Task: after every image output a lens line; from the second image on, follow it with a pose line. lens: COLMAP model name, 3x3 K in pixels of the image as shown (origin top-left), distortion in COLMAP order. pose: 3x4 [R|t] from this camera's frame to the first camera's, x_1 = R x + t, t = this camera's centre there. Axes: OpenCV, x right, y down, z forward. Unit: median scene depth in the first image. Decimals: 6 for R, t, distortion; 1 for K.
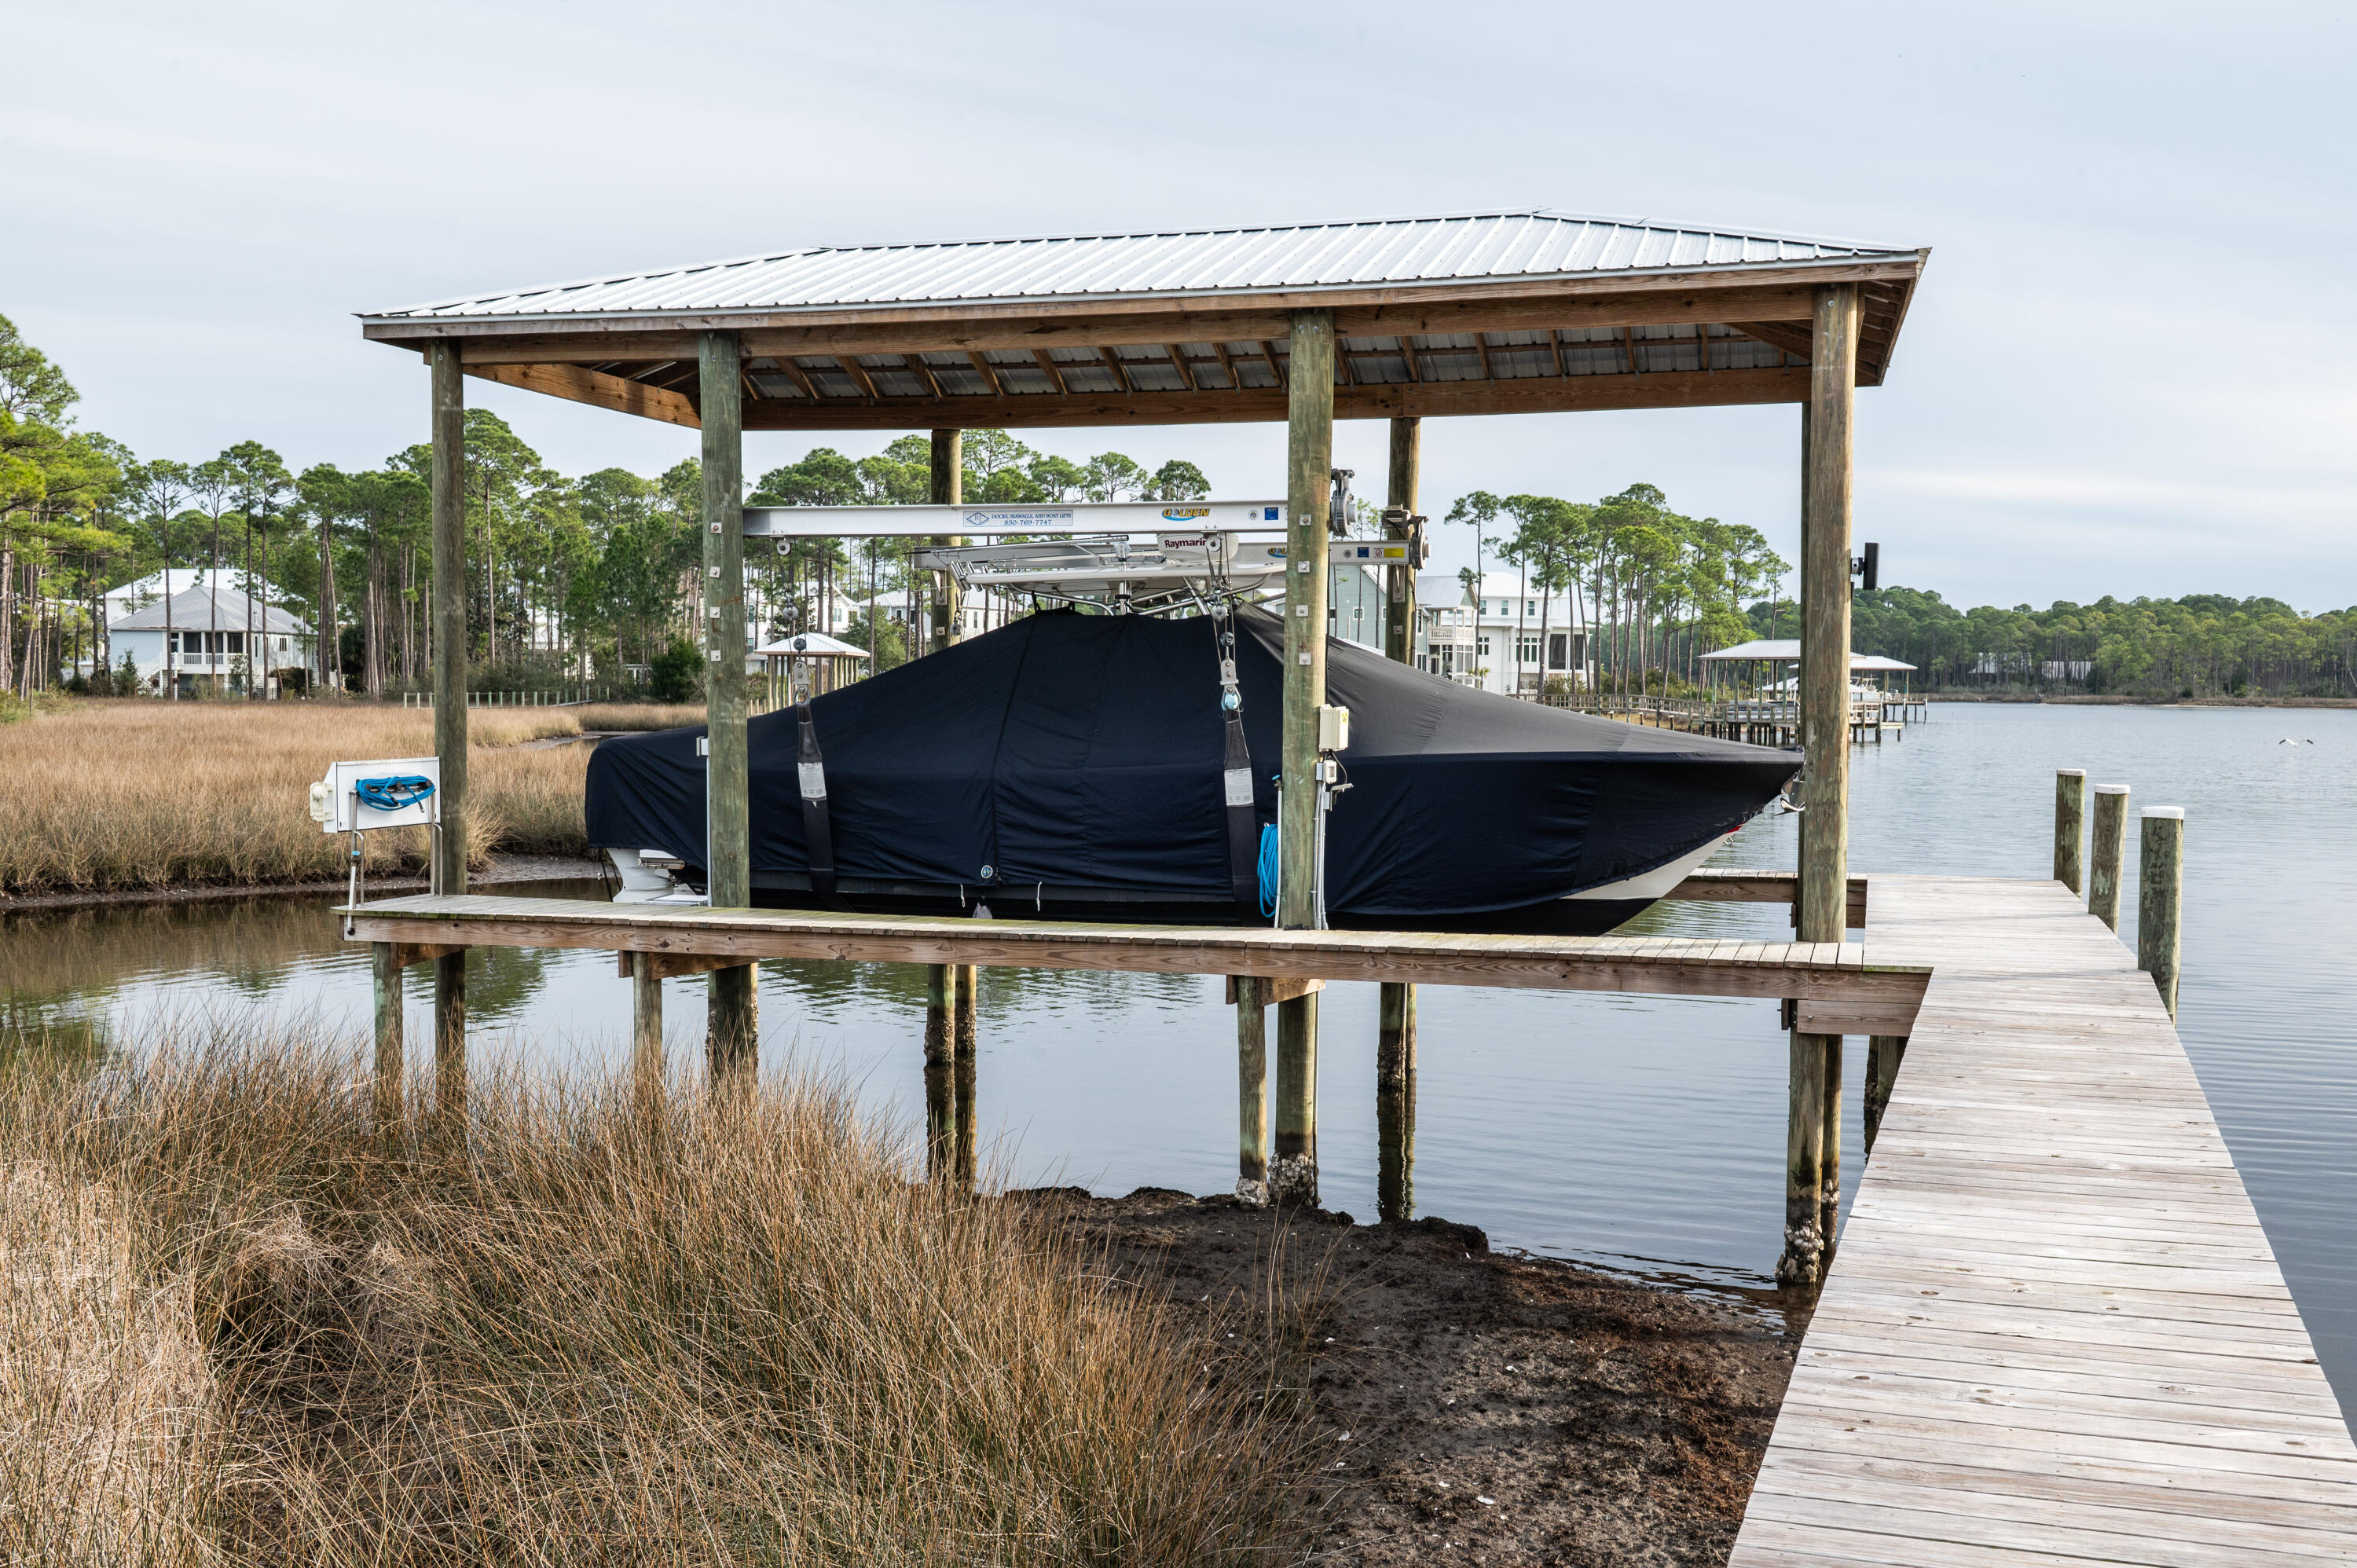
lens RADIAL K [[2306.8, 0, 1179.0], [0, 2306.8, 784.5], [0, 0, 1]] dist [0.006308, 0.000000]
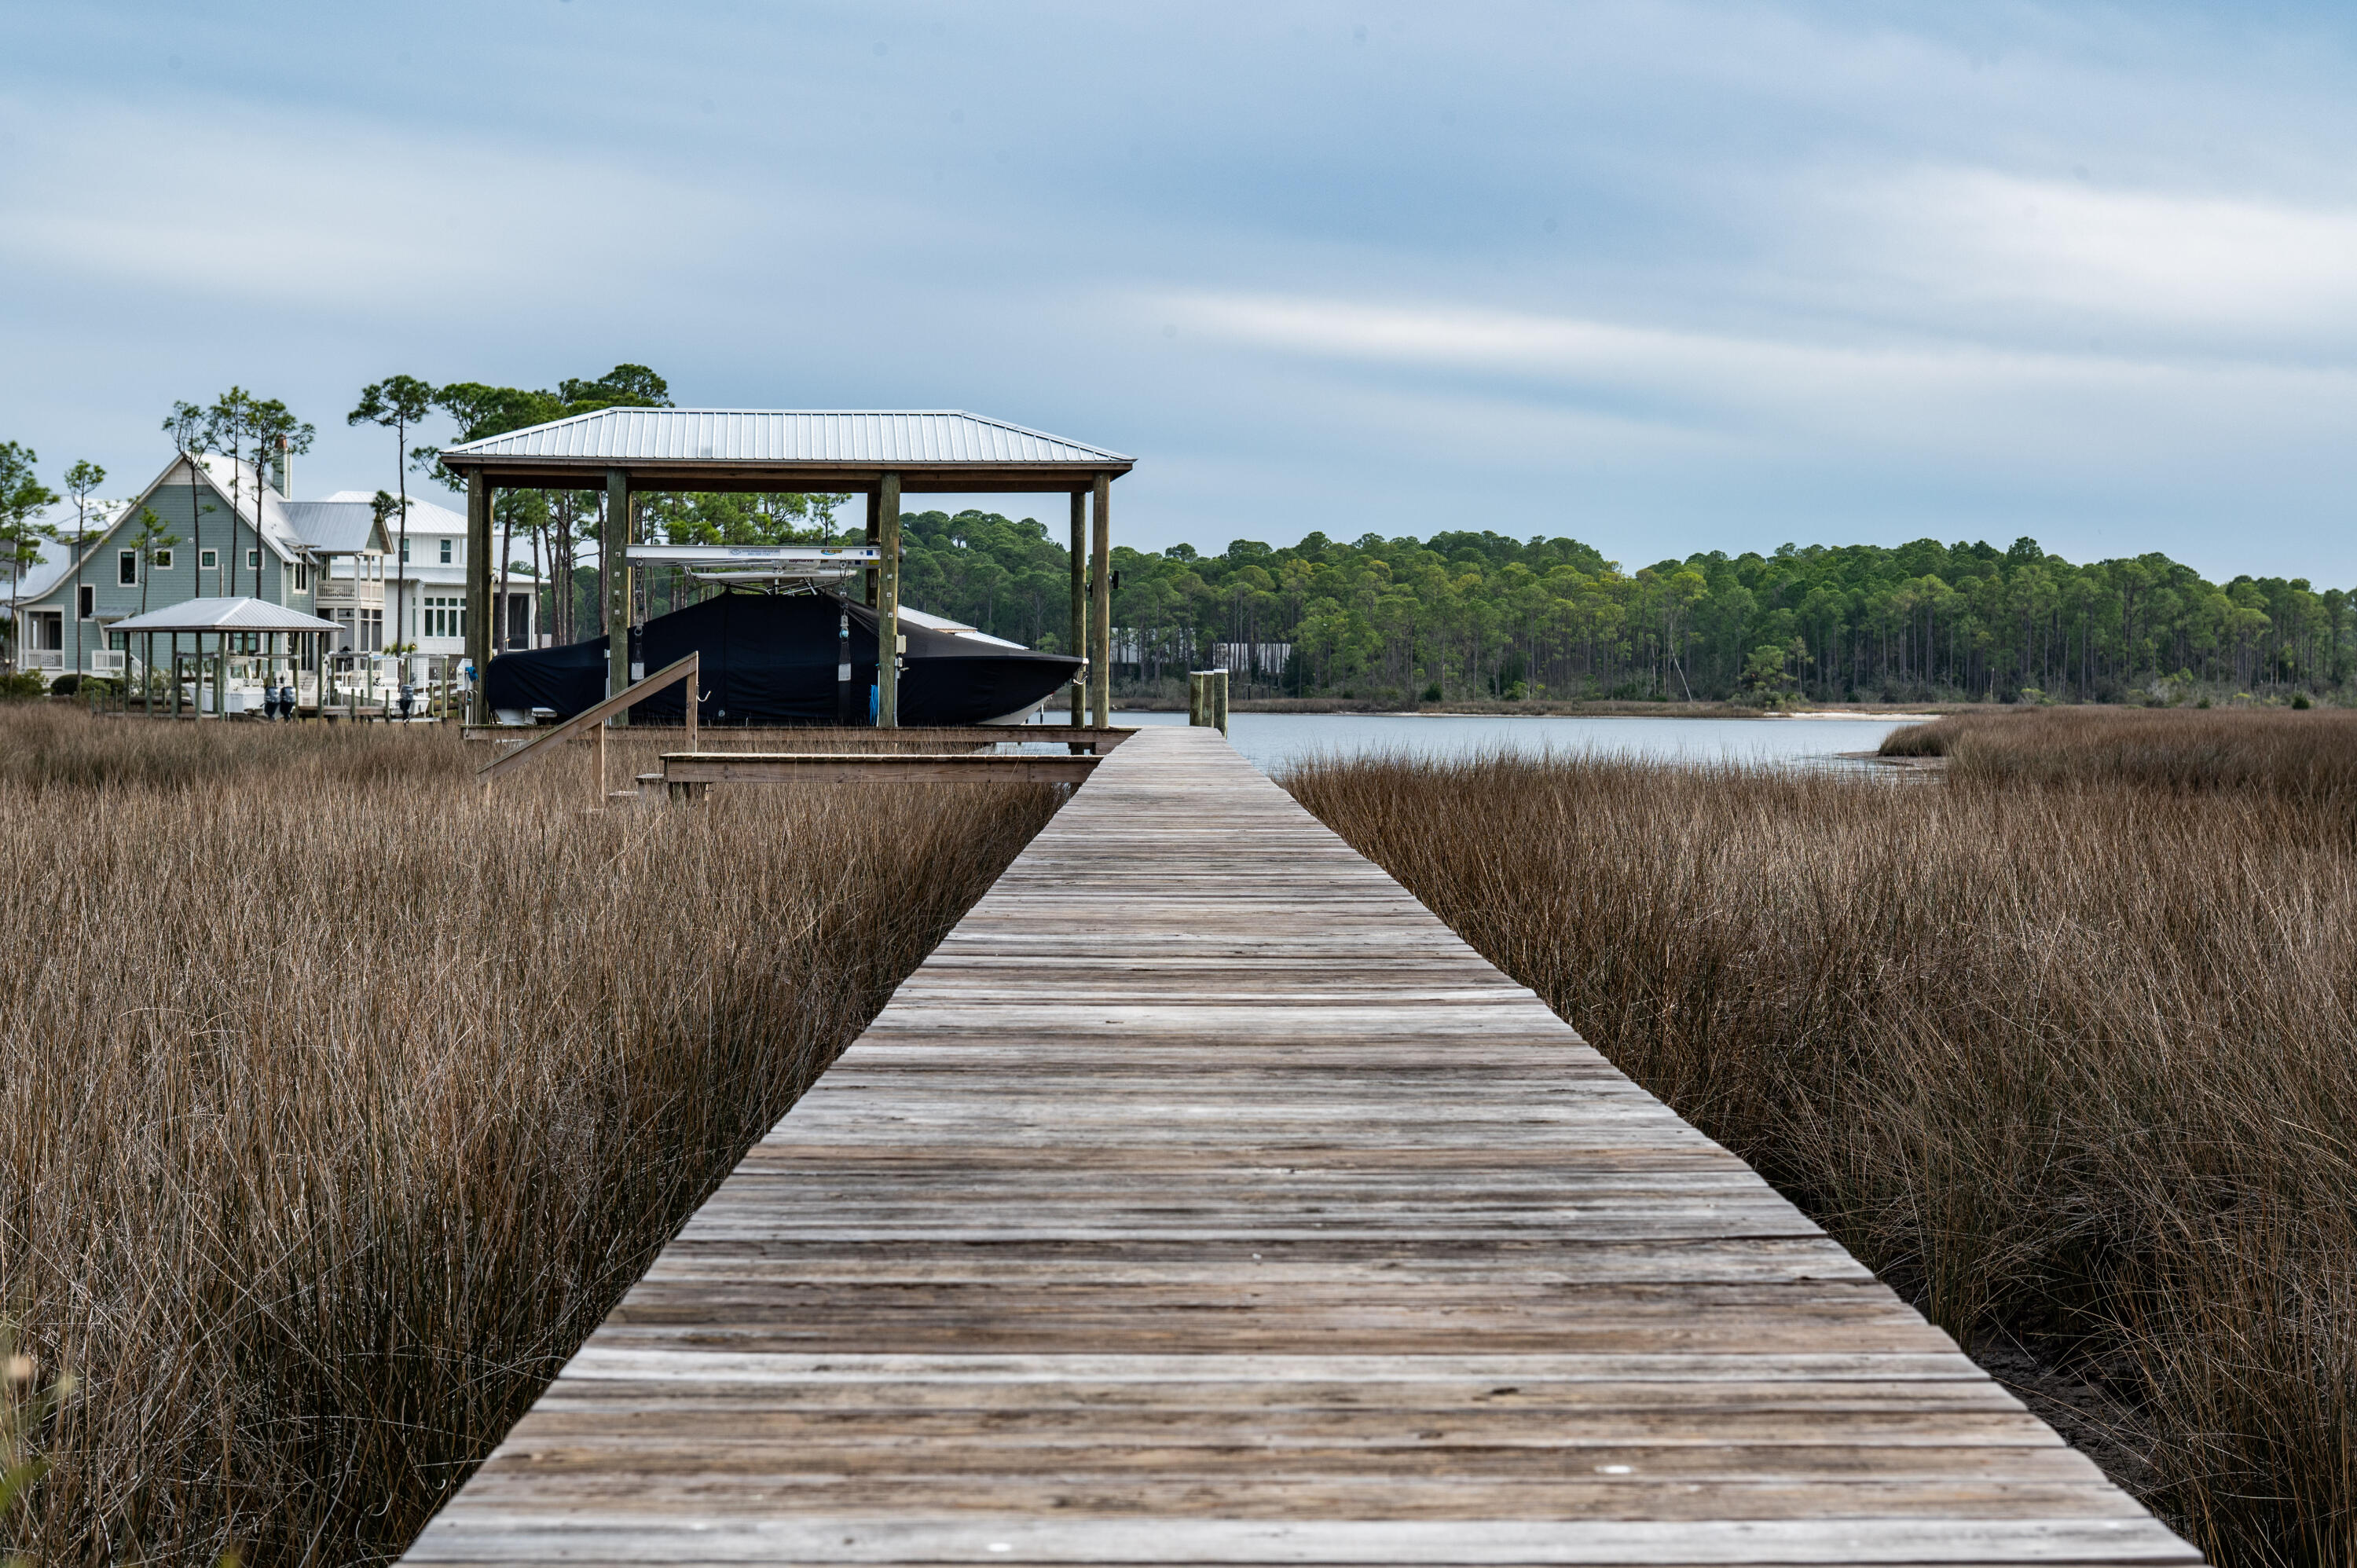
lens RADIAL K [[4791.6, 0, 1178.2], [0, 4791.6, 782.1], [0, 0, 1]] dist [-0.283099, 0.000000]
pose [[0.939750, -0.007052, 0.341790, -0.057688], [0.015631, 0.999628, -0.022353, 0.010282], [-0.341506, 0.026349, 0.939510, -0.158416]]
